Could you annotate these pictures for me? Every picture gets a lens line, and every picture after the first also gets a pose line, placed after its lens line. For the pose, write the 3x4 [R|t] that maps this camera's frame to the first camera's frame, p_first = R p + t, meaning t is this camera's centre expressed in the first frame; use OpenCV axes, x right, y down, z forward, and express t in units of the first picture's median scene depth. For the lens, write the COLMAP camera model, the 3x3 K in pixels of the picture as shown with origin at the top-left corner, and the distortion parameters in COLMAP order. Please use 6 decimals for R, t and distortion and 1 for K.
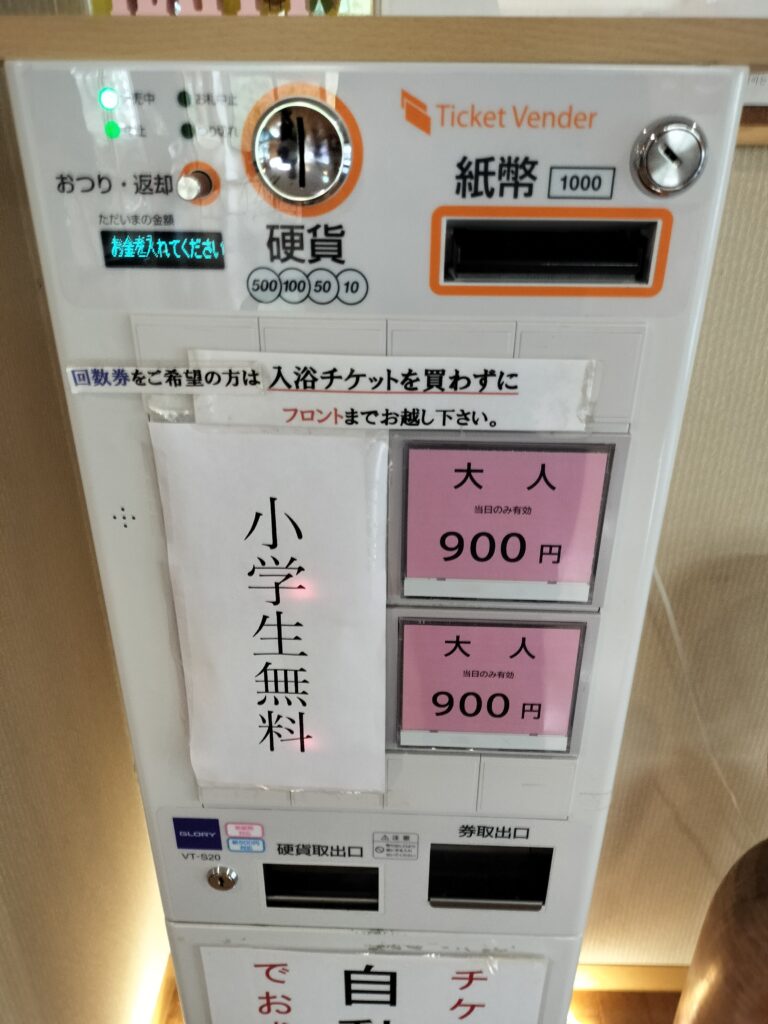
lens RADIAL K [[788.9, 0, 391.8], [0, 788.9, 513.4], [0, 0, 1]] dist [-0.003451, -0.000574]
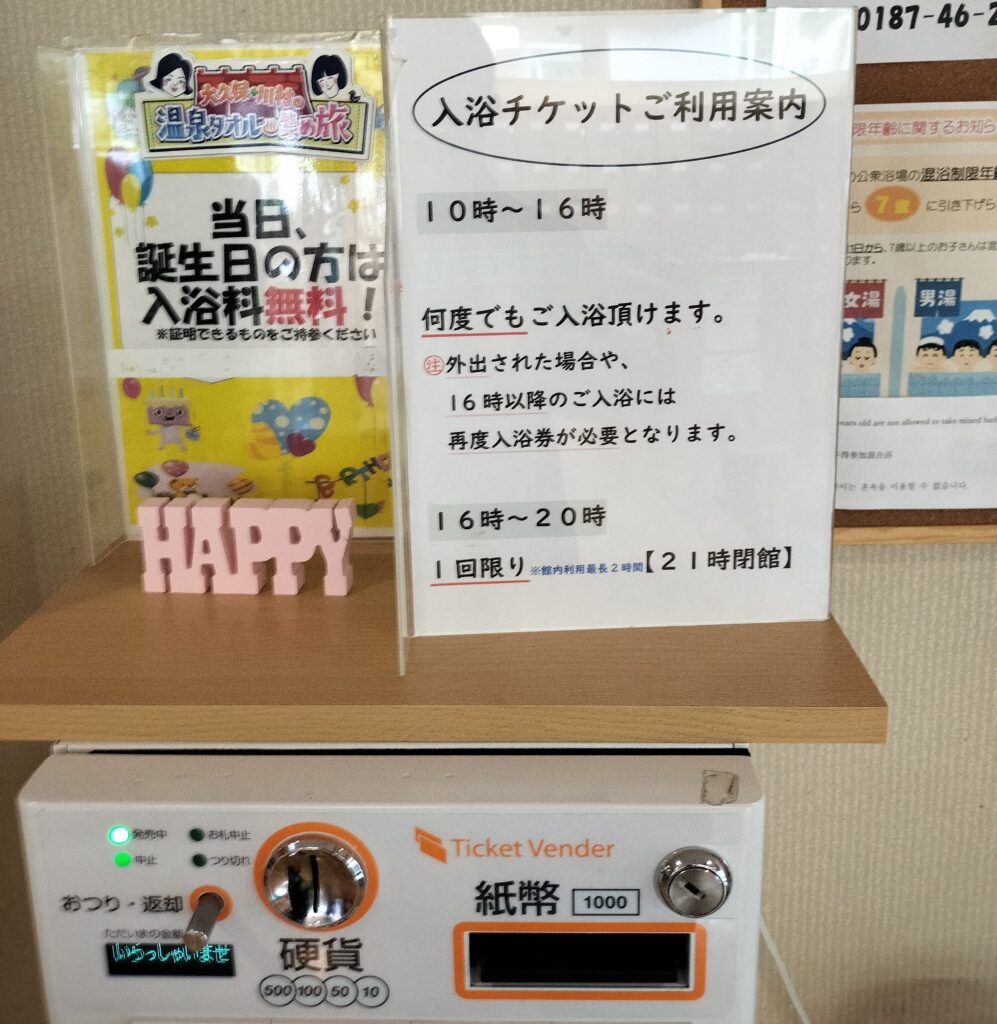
lens RADIAL K [[954.3, 0, 491.3], [0, 954.3, 510.7], [0, 0, 1]] dist [0.005323, 0.000000]
pose [[0.999737, -0.021763, -0.007260, 0.118212], [0.018916, 0.960979, -0.275973, -0.552433], [0.012982, 0.275763, 0.961138, -0.249956]]
